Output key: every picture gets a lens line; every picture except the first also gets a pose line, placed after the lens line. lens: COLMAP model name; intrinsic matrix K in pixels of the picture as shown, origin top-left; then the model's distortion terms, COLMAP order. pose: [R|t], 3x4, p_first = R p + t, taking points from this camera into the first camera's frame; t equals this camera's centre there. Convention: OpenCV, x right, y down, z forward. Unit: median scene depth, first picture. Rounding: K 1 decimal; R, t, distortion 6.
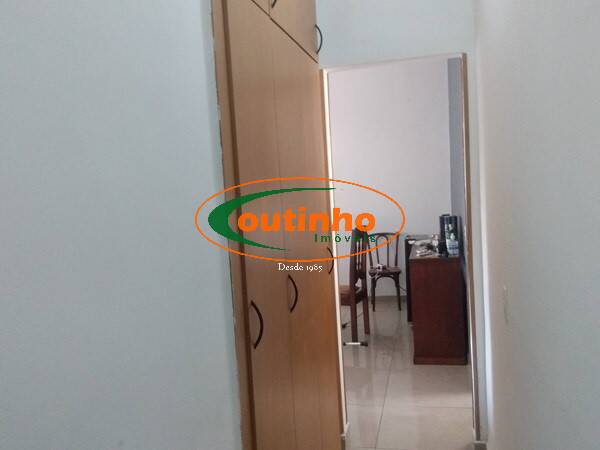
lens RADIAL K [[551.3, 0, 300.0], [0, 551.3, 225.0], [0, 0, 1]] dist [0.099721, -0.240629]
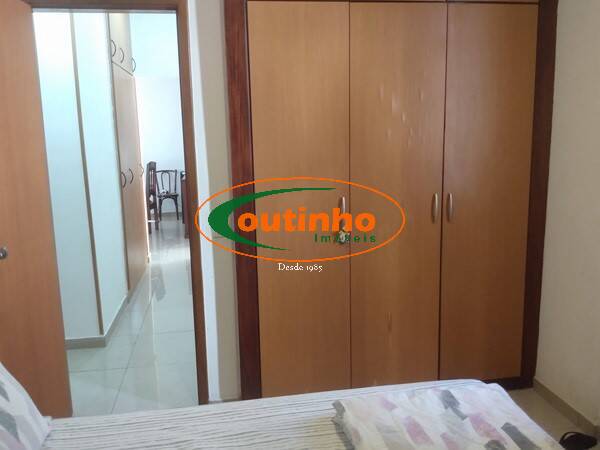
lens RADIAL K [[551.3, 0, 300.0], [0, 551.3, 225.0], [0, 0, 1]] dist [0.099721, -0.240629]
pose [[0.925555, -0.026573, 0.377679, -0.091094], [-0.001687, 0.997235, 0.074297, 0.052400], [-0.378609, -0.069403, 0.922951, -0.572505]]
